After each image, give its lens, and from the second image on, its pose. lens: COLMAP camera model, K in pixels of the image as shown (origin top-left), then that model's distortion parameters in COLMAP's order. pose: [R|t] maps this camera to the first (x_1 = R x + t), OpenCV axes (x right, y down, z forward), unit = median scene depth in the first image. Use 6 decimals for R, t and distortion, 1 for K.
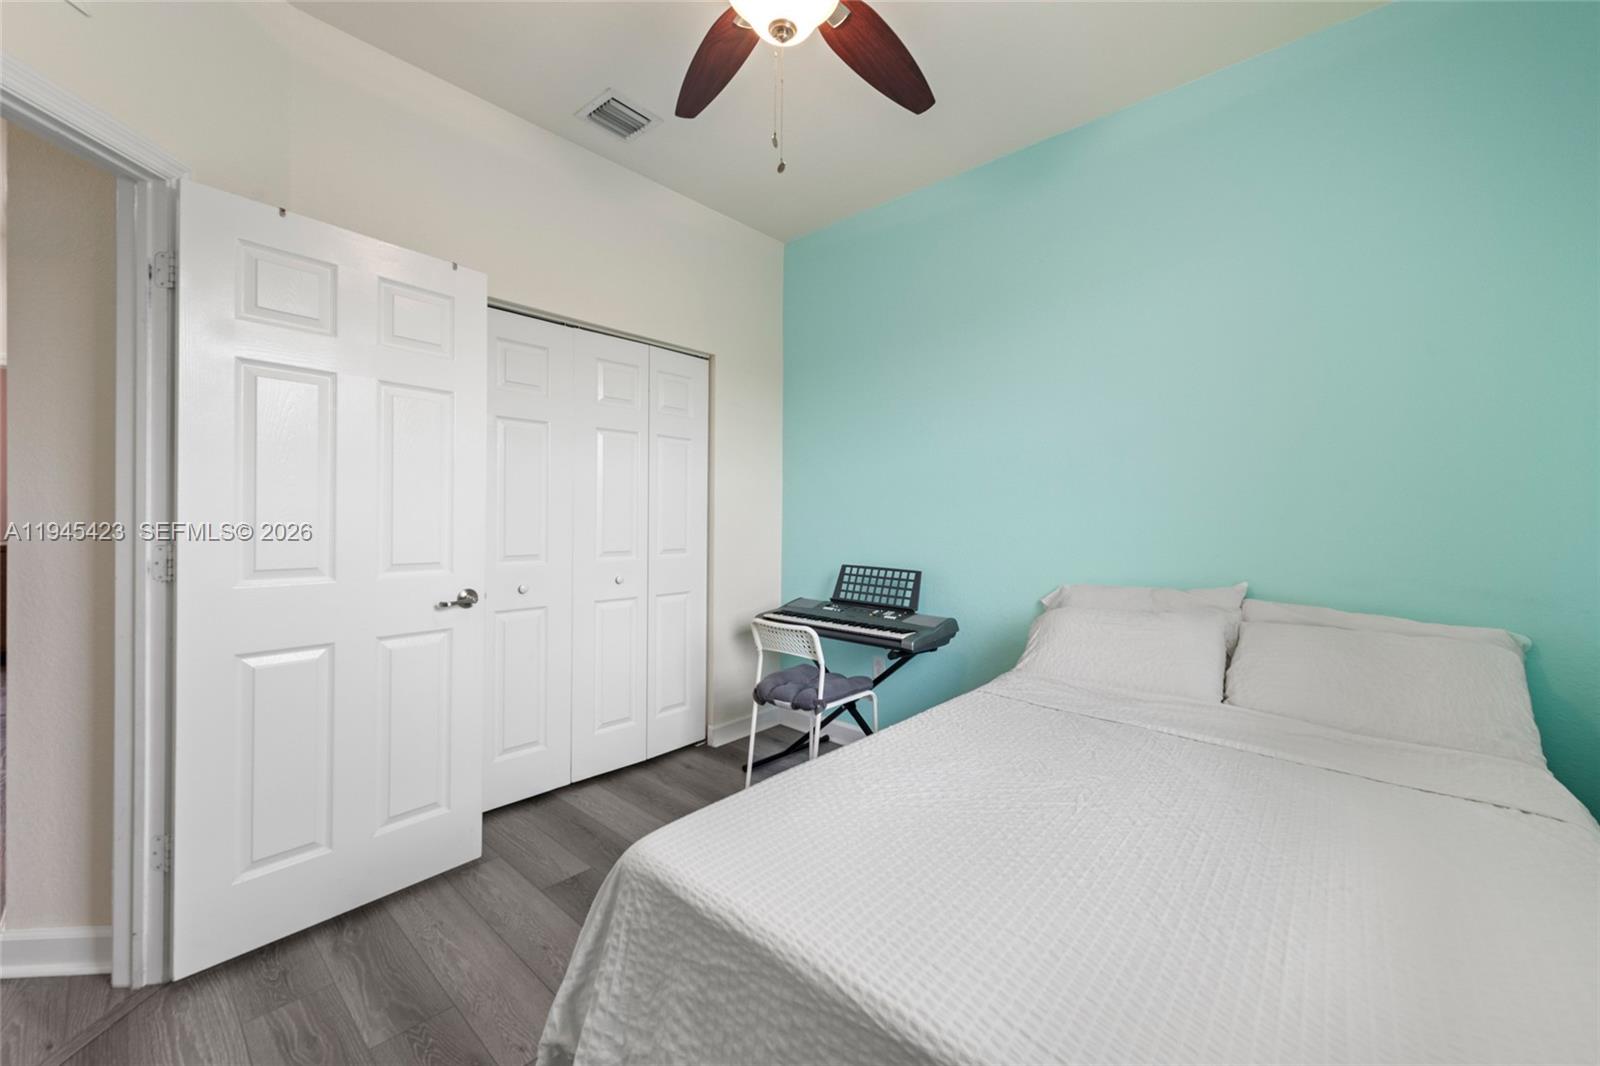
lens RADIAL K [[631.9, 0, 802.1], [0, 631.9, 523.2], [0, 0, 1]] dist [0.013766, -0.004100]
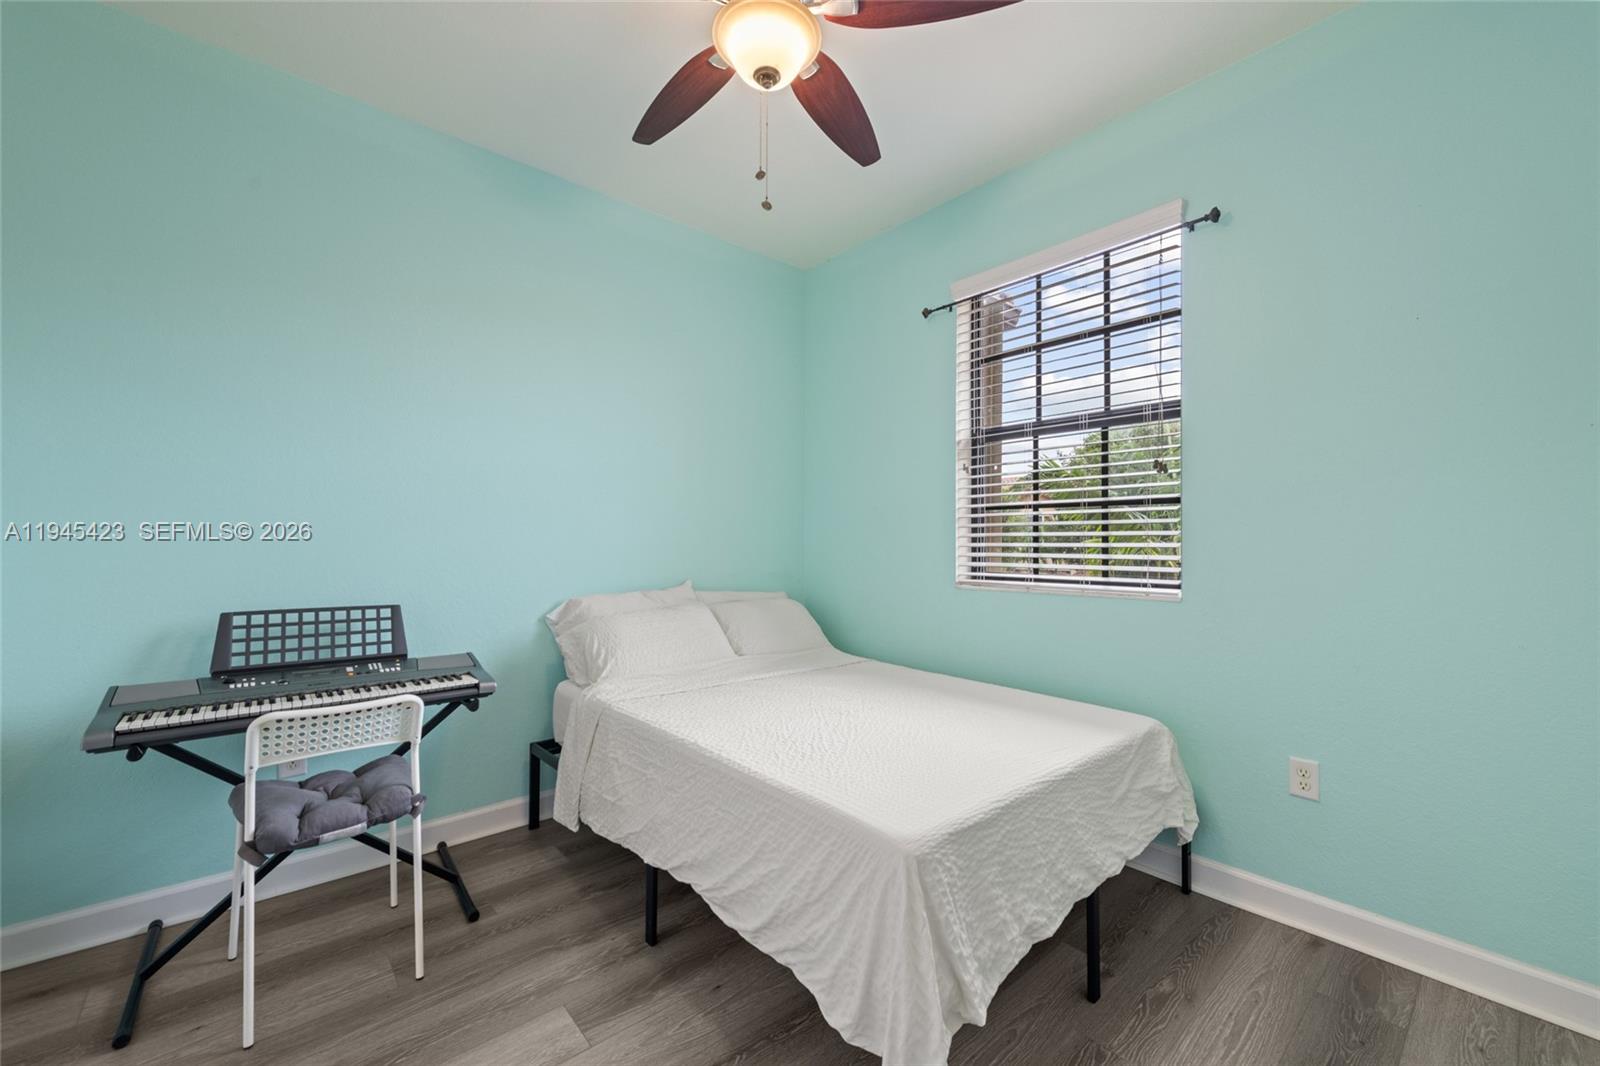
lens RADIAL K [[631.9, 0, 803.2], [0, 631.9, 537.7], [0, 0, 1]] dist [0.013766, -0.004100]
pose [[0.119843, -0.011688, 0.992724, -0.537478], [0.000541, 0.999931, 0.011707, -0.016689], [-0.992793, -0.000866, 0.119842, 0.403951]]
